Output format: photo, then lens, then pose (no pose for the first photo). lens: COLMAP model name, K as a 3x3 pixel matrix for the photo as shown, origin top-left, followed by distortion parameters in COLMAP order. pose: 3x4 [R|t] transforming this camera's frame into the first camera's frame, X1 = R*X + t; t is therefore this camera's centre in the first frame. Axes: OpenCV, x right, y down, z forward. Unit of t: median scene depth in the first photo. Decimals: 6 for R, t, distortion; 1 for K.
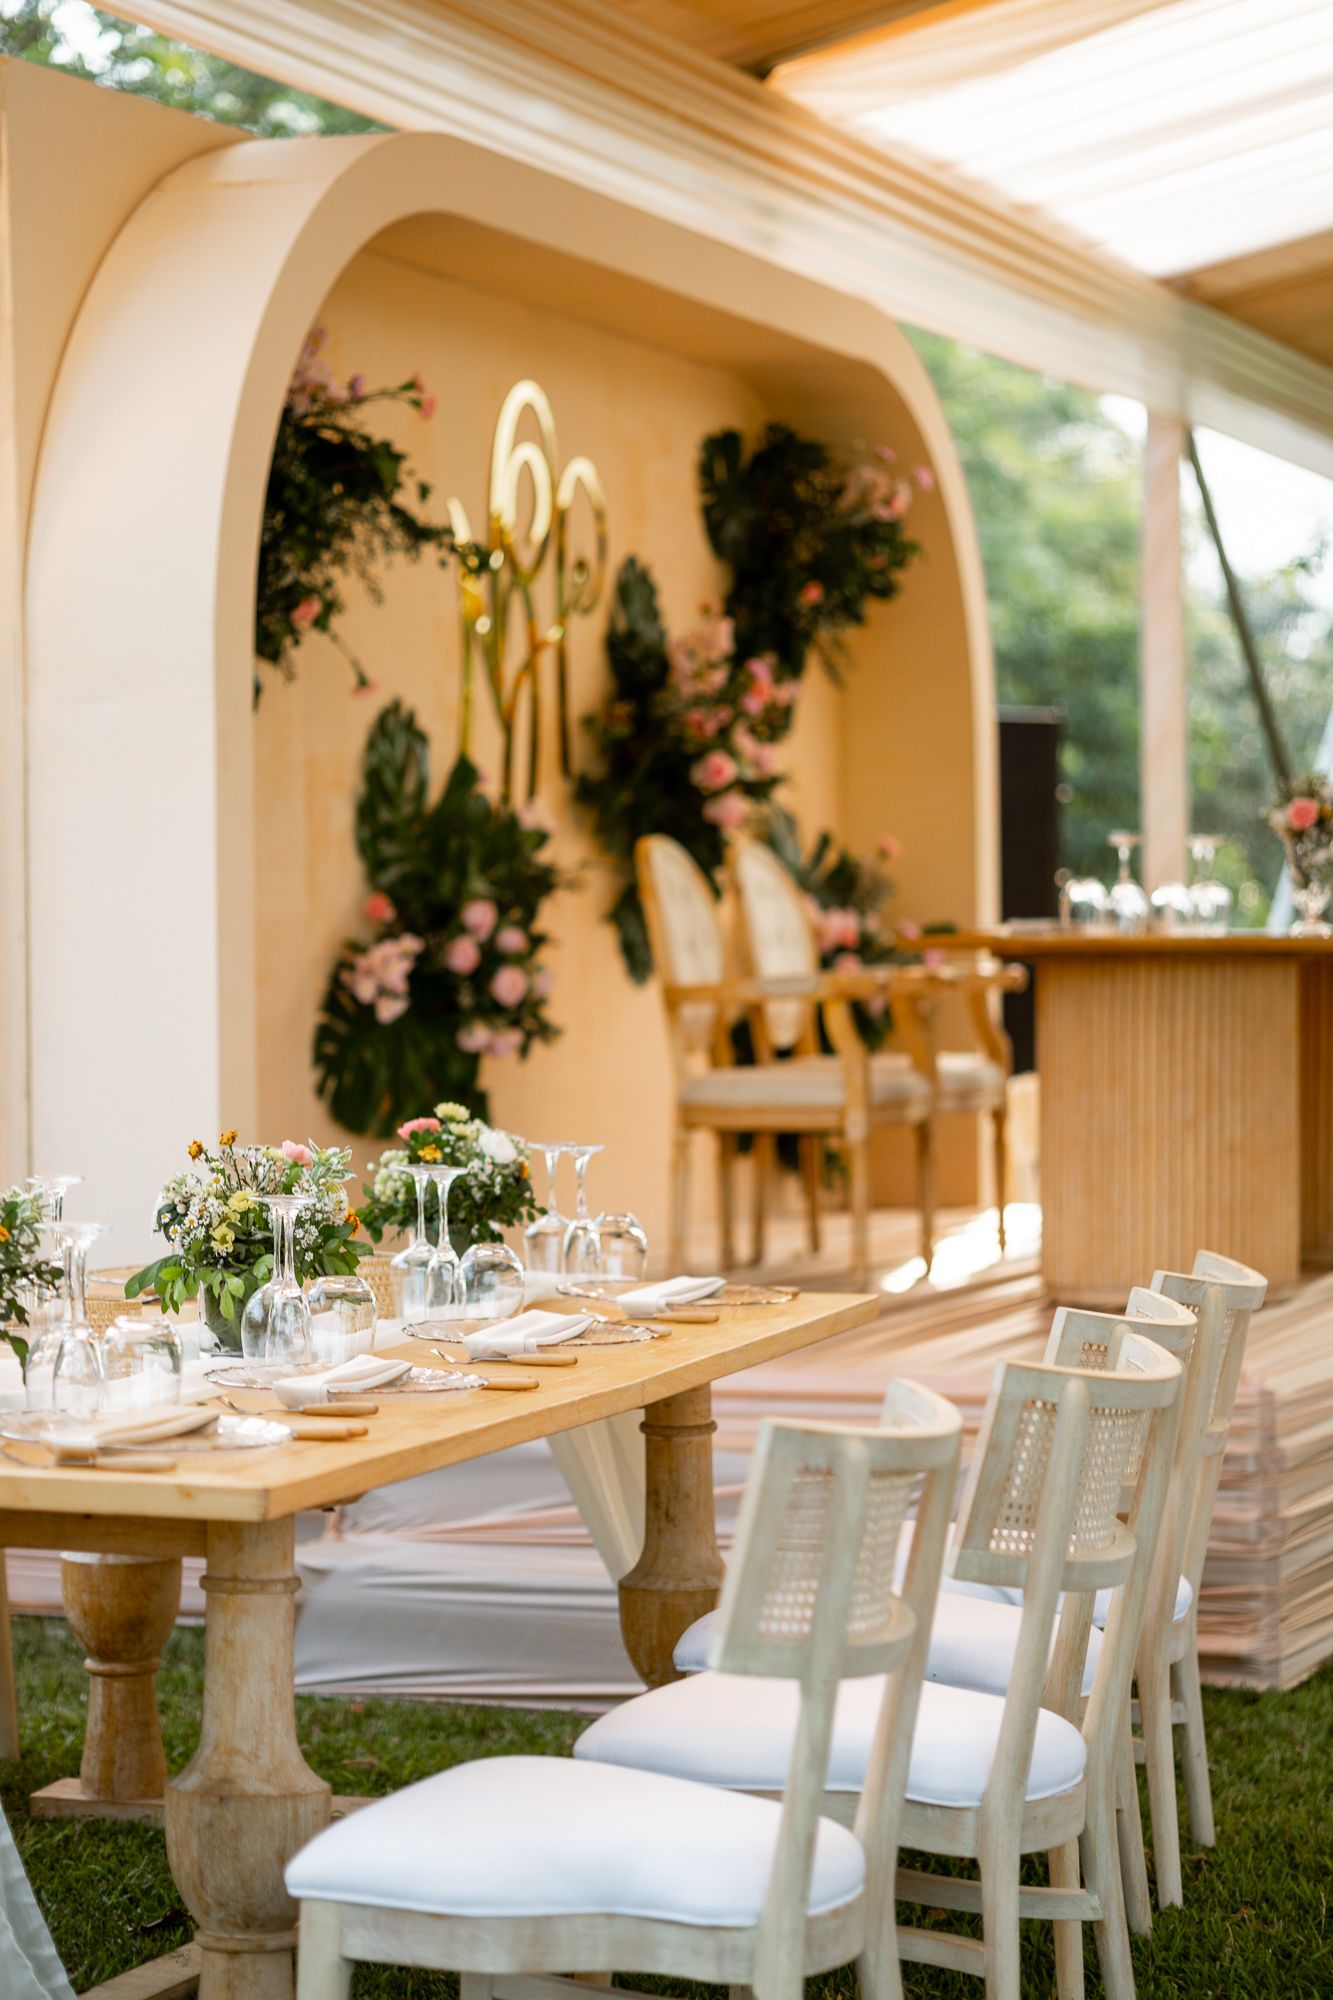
lens RADIAL K [[4807.5, 0, 530.3], [0, 4807.5, 1155.4], [0, 0, 1]] dist [-0.039831, 0.335807]
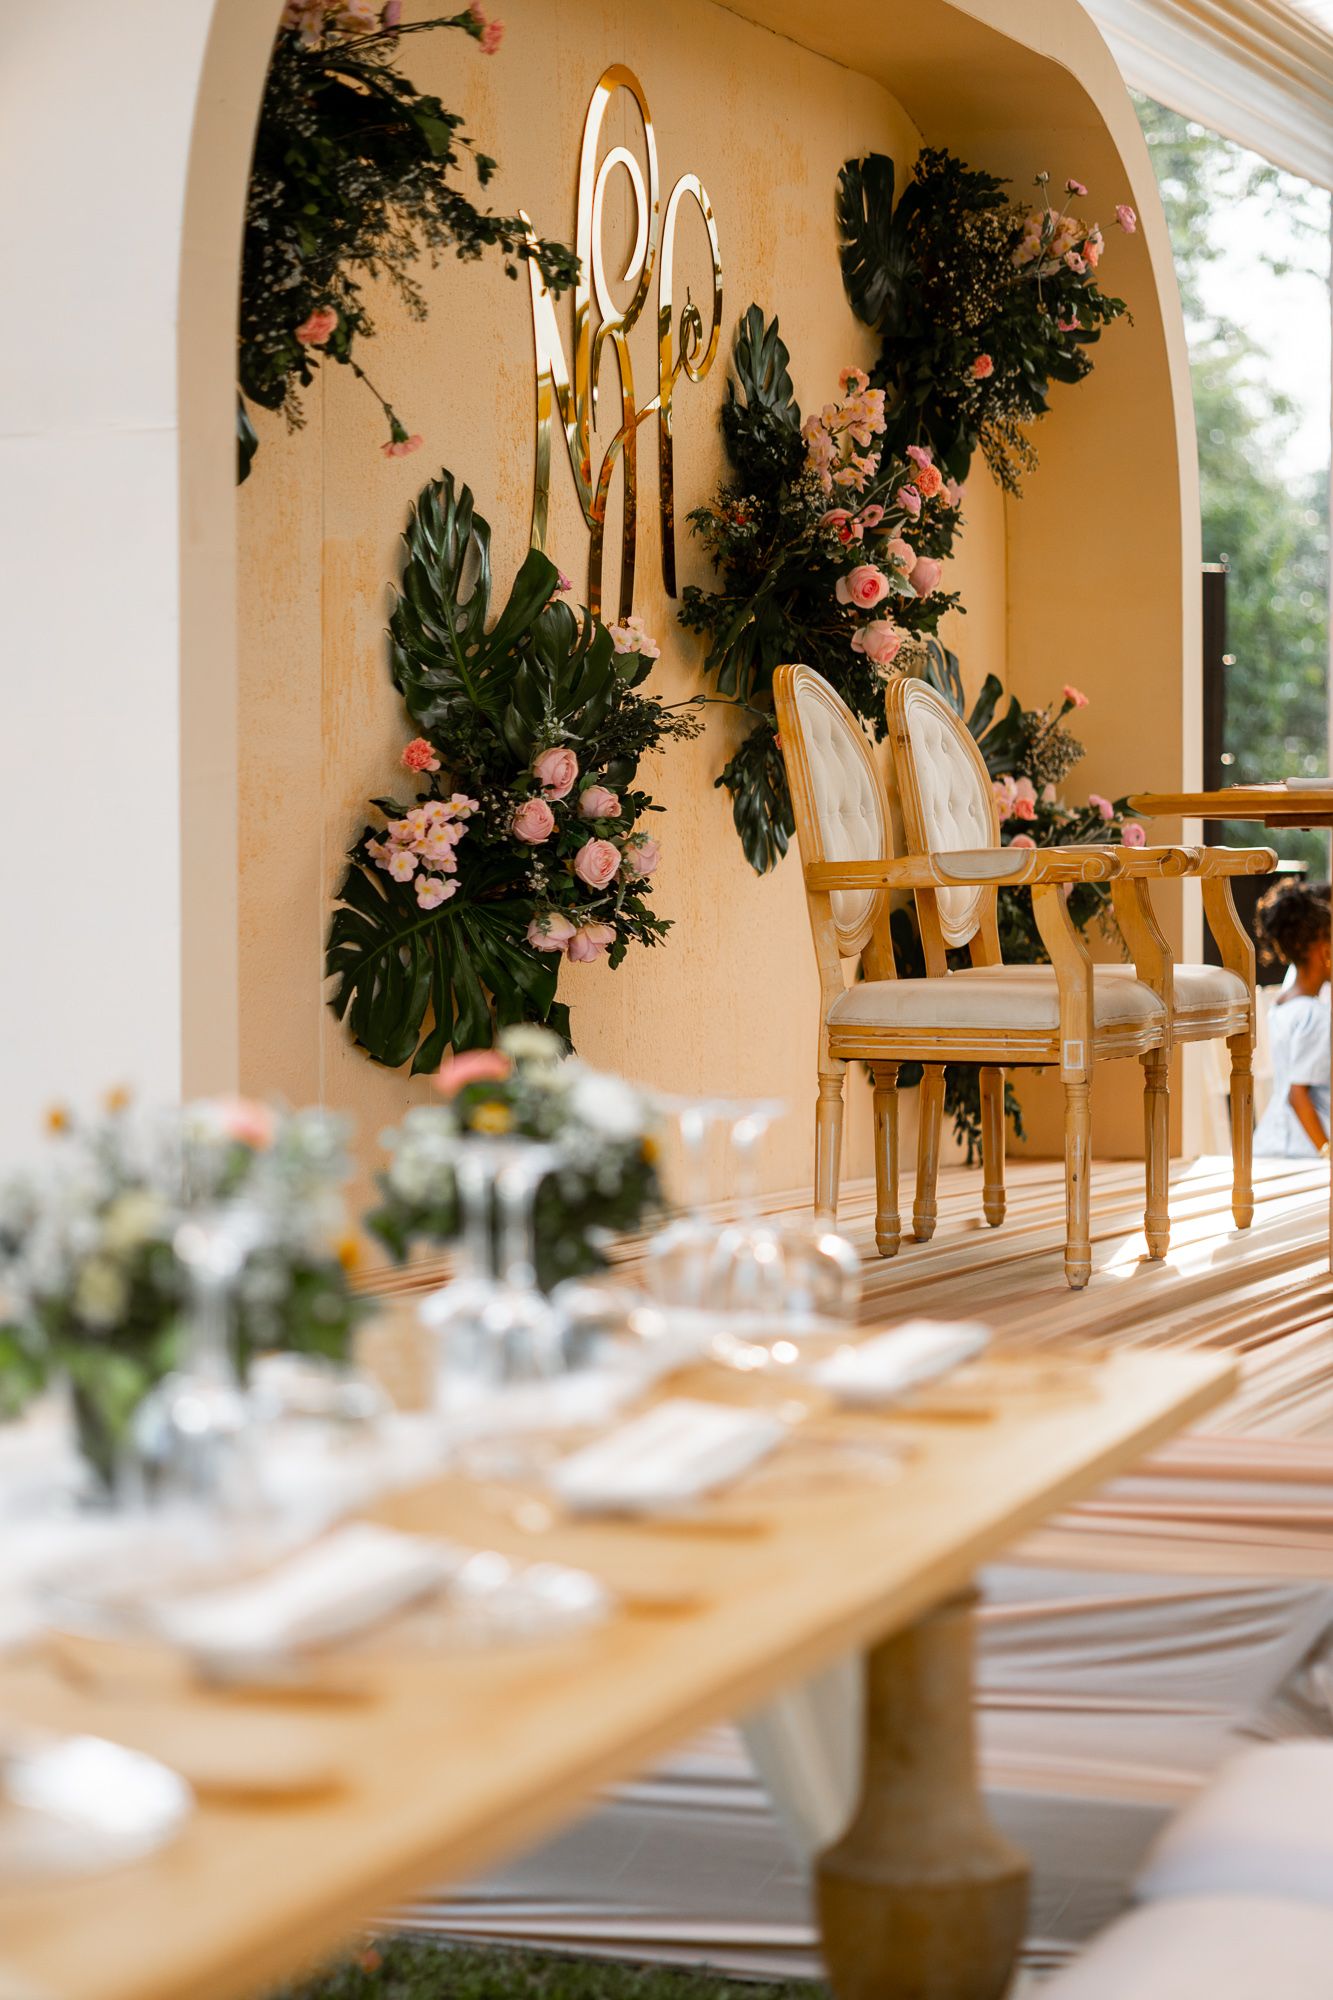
lens RADIAL K [[4830.3, 0, 666.5], [0, 4830.3, 1000.0], [0, 0, 1]] dist [0.056124, 0.443803]
pose [[0.999842, 0.005701, 0.016853, -0.008534], [-0.005473, 0.999893, -0.013589, -0.006100], [-0.016929, 0.013495, 0.999766, 0.366517]]
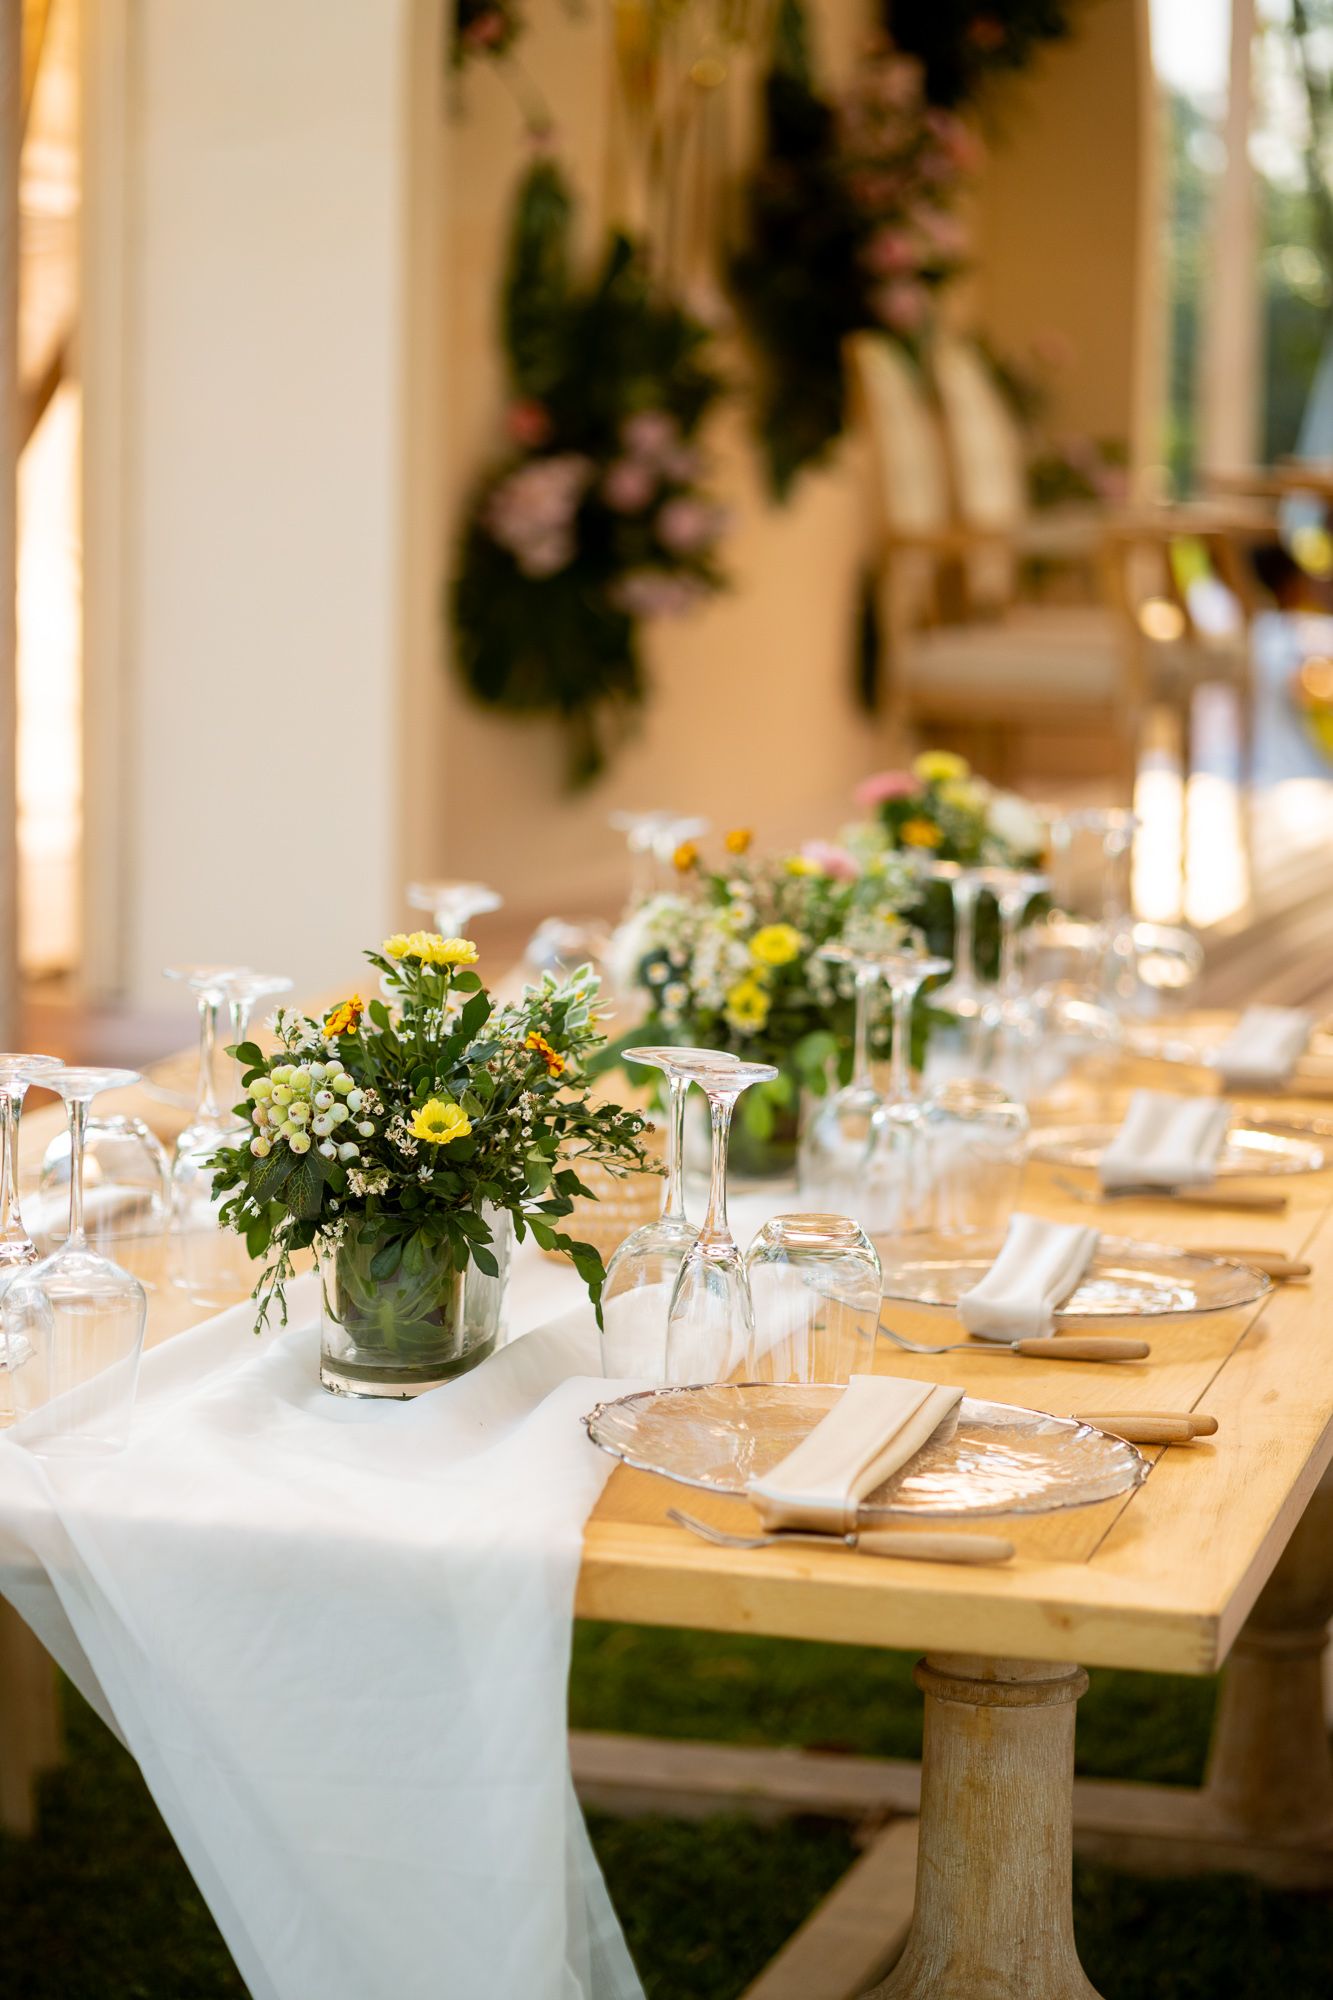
lens RADIAL K [[4933.8, 0, 666.5], [0, 4933.8, 1000.0], [0, 0, 1]] dist [-0.038279, 0.037184]
pose [[0.996560, 0.013994, 0.081689, -0.100185], [-0.020067, 0.997056, 0.074007, -0.024623], [-0.080413, -0.075392, 0.993906, 0.279140]]
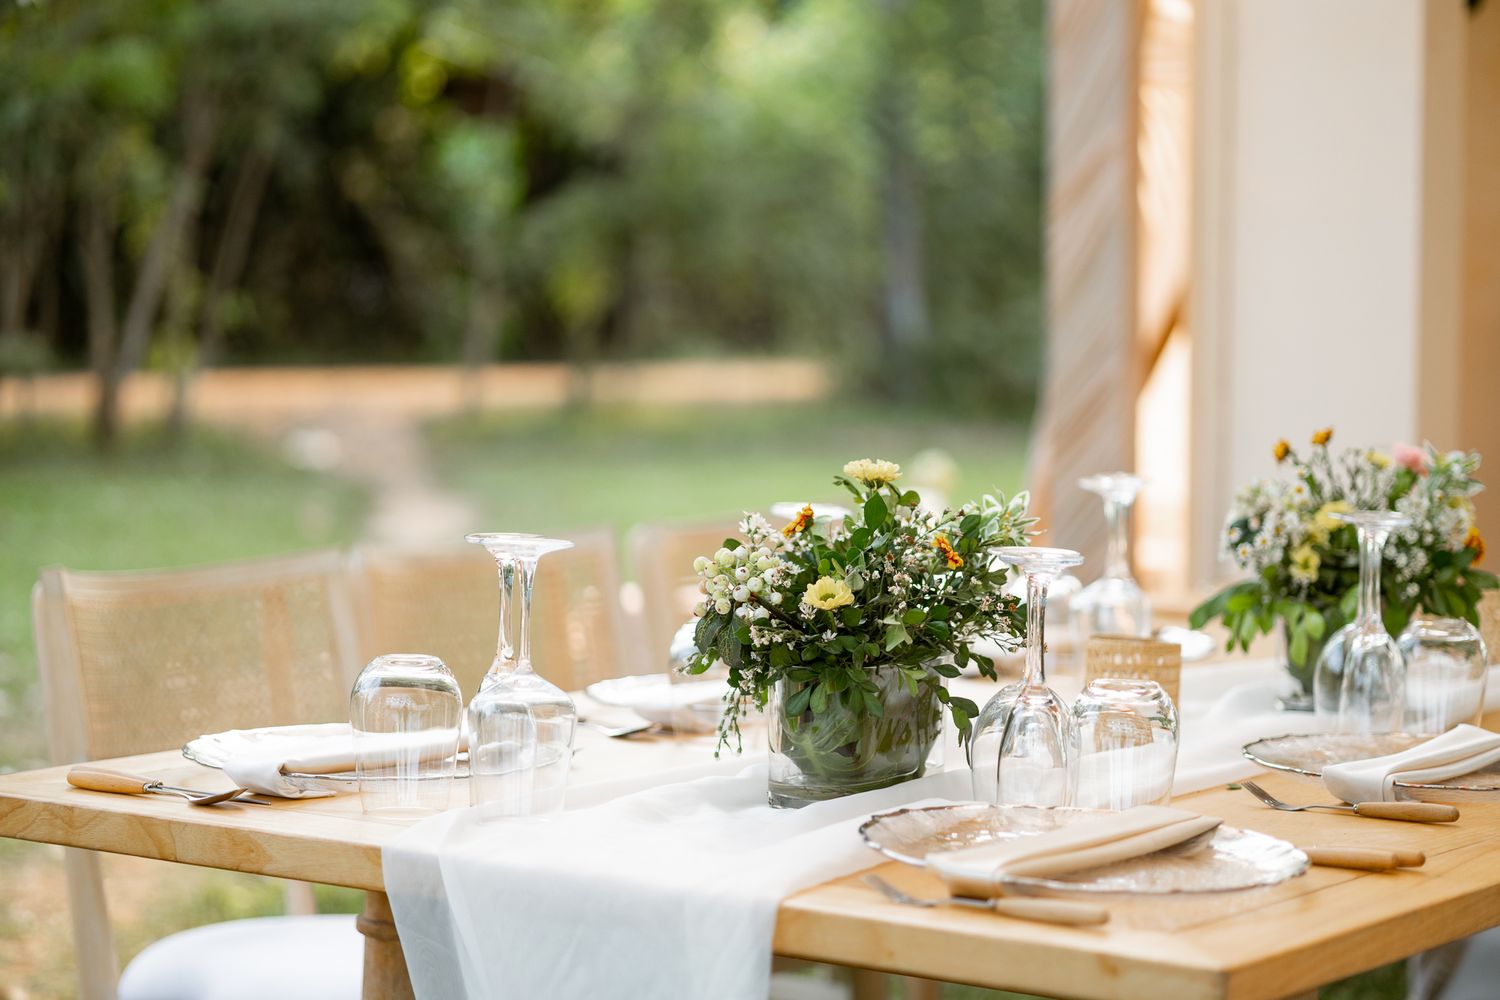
lens RADIAL K [[3700.4, 0, 750.0], [0, 3700.4, 500.0], [0, 0, 1]] dist [-0.038279, 0.037184]
pose [[0.961464, 0.034738, -0.272728, 0.011541], [-0.030108, 0.999323, 0.021147, -0.002713], [0.273278, -0.012121, 0.961859, 0.301053]]
